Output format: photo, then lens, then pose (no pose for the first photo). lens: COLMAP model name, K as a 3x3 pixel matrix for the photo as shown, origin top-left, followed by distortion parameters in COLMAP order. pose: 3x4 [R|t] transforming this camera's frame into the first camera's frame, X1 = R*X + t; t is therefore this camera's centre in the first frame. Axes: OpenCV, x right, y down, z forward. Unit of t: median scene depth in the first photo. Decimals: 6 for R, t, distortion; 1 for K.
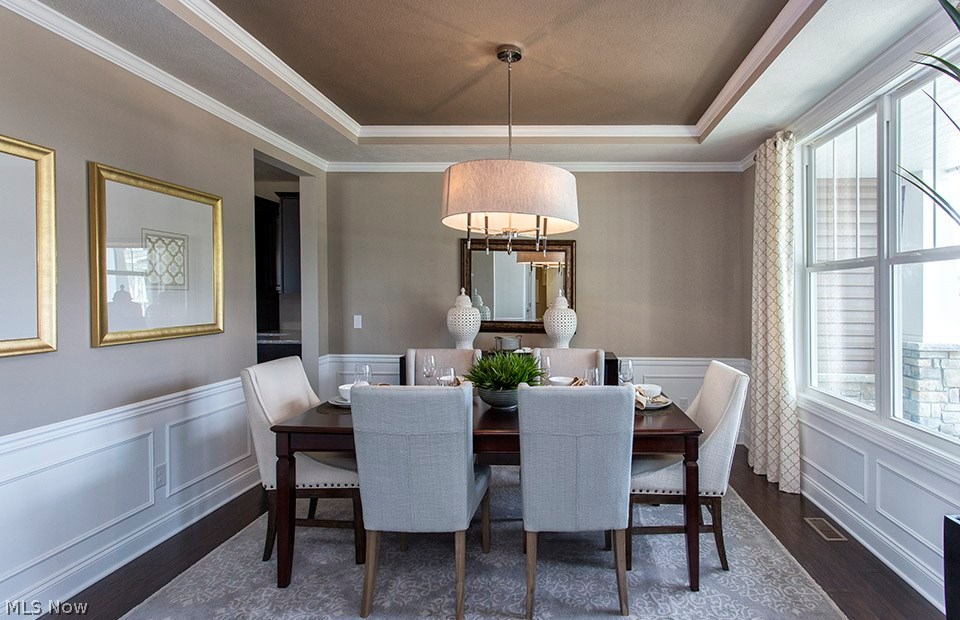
lens RADIAL K [[487.1, 0, 479.9], [0, 487.1, 296.8], [0, 0, 1]] dist [0.012258, 0.000047]
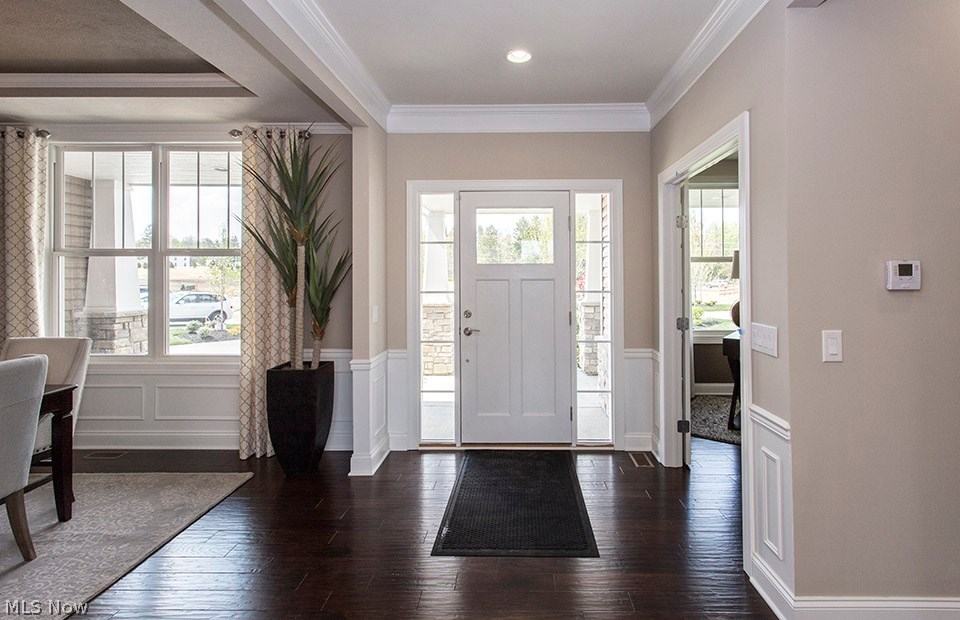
lens RADIAL K [[477.2, 0, 478.8], [0, 477.2, 284.9], [0, 0, 1]] dist [0.010976, 0.000903]
pose [[-0.003164, -0.011104, 0.999933, -0.469579], [0.008049, 0.999906, 0.011129, 0.013305], [-0.999963, 0.008084, -0.003074, 0.005280]]
